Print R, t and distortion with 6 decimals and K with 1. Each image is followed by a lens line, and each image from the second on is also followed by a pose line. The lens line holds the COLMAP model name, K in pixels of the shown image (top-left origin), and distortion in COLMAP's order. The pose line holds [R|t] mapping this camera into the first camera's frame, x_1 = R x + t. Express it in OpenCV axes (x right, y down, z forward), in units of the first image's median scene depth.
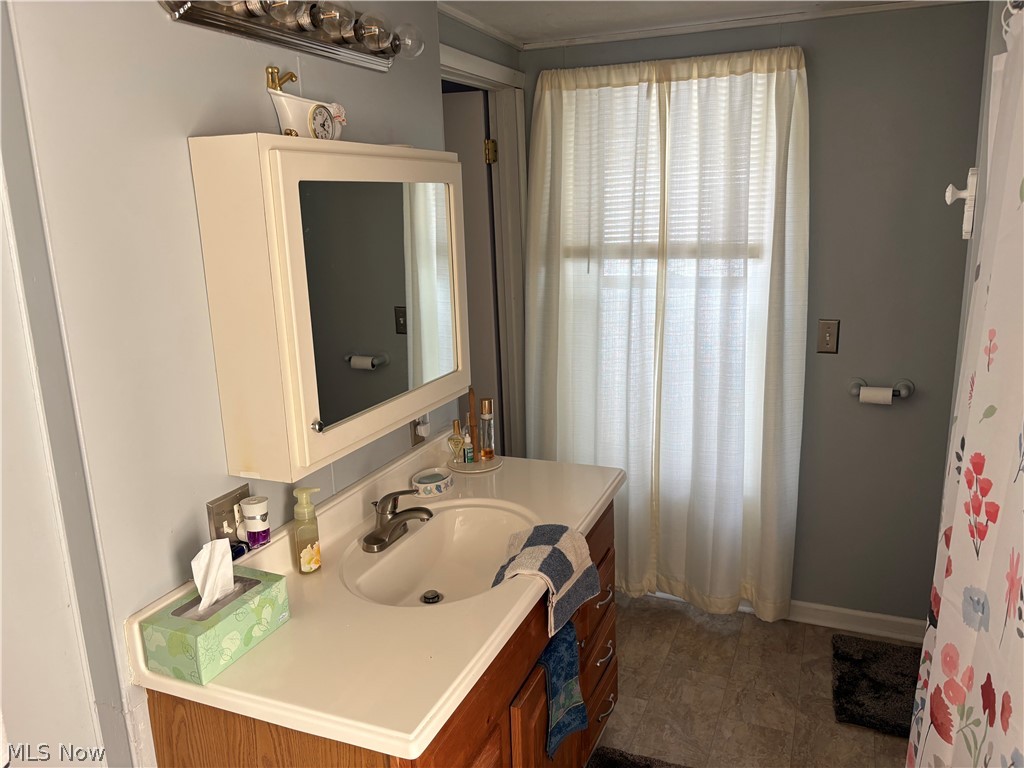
lens RADIAL K [[780.0, 0, 513.6], [0, 780.0, 389.3], [0, 0, 1]] dist [0.050669, -0.059938]
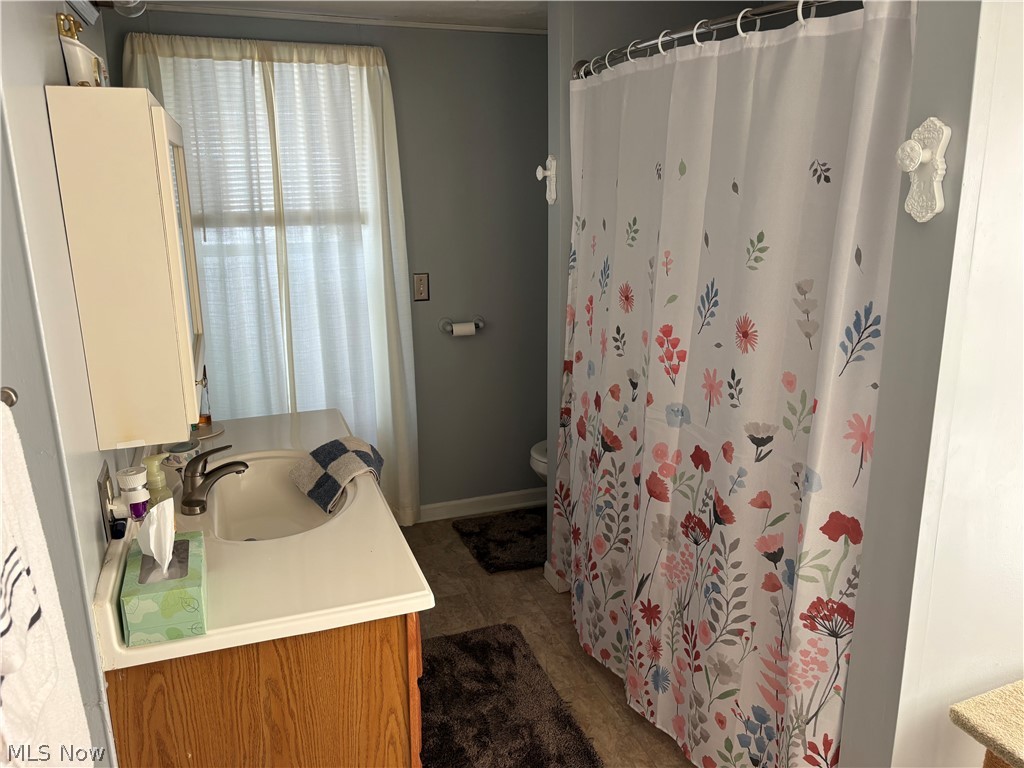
lens RADIAL K [[780.0, 0, 510.3], [0, 780.0, 384.2], [0, 0, 1]] dist [0.050669, -0.059938]
pose [[0.740877, -0.150098, 0.654654, -0.339918], [0.138706, 0.987890, 0.069526, 0.019073], [-0.657162, 0.039294, 0.752724, -0.018604]]
